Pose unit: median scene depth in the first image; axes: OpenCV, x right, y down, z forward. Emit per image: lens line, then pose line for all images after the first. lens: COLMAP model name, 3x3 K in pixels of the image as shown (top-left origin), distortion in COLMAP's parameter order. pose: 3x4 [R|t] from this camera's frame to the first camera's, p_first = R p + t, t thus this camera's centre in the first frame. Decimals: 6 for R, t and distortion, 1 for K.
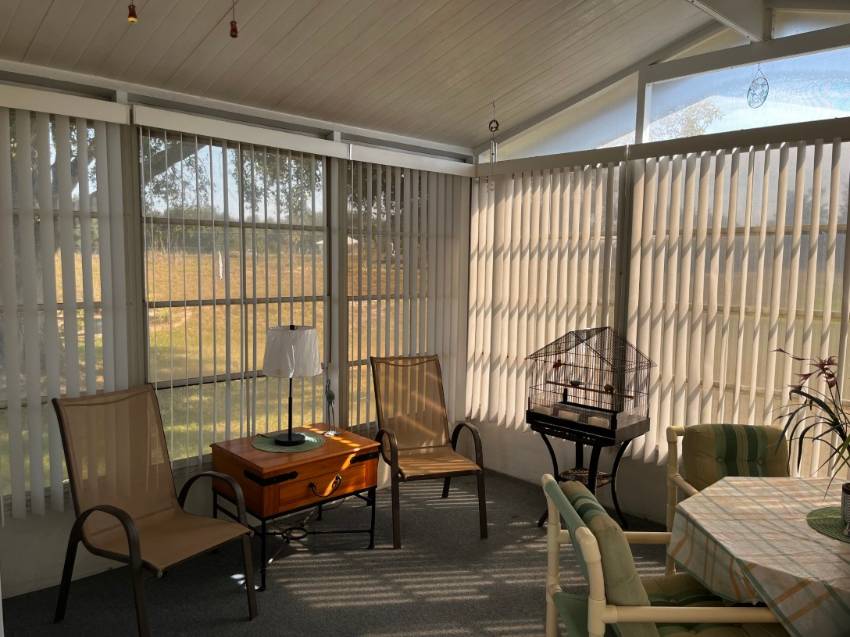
lens RADIAL K [[649.2, 0, 422.4], [0, 649.2, 322.0], [0, 0, 1]] dist [0.061391, -0.089090]
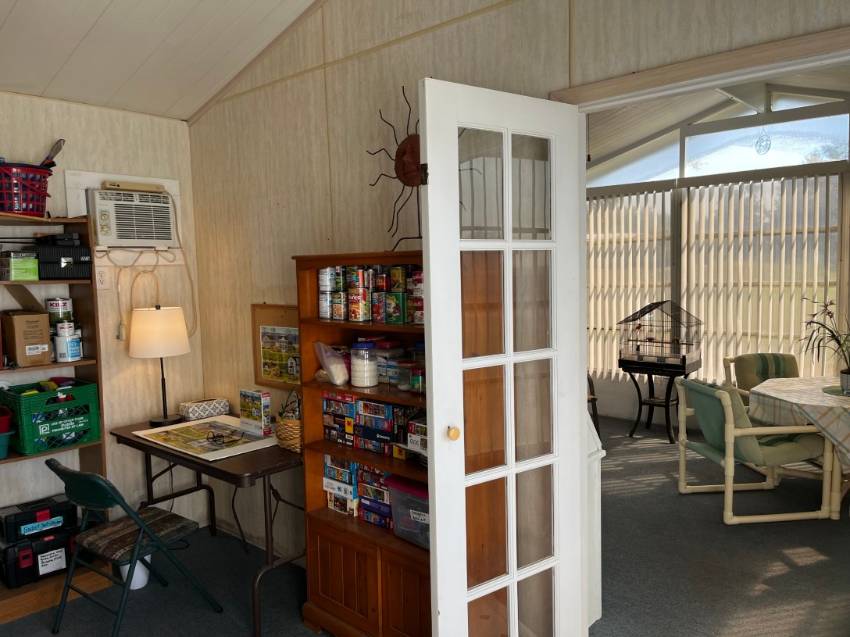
lens RADIAL K [[649.2, 0, 425.5], [0, 649.2, 316.6], [0, 0, 1]] dist [0.061391, -0.089090]
pose [[0.996081, -0.044571, 0.076398, -0.416051], [0.045794, 0.998848, -0.014321, 0.044432], [-0.075671, 0.017764, 0.996975, -0.479382]]
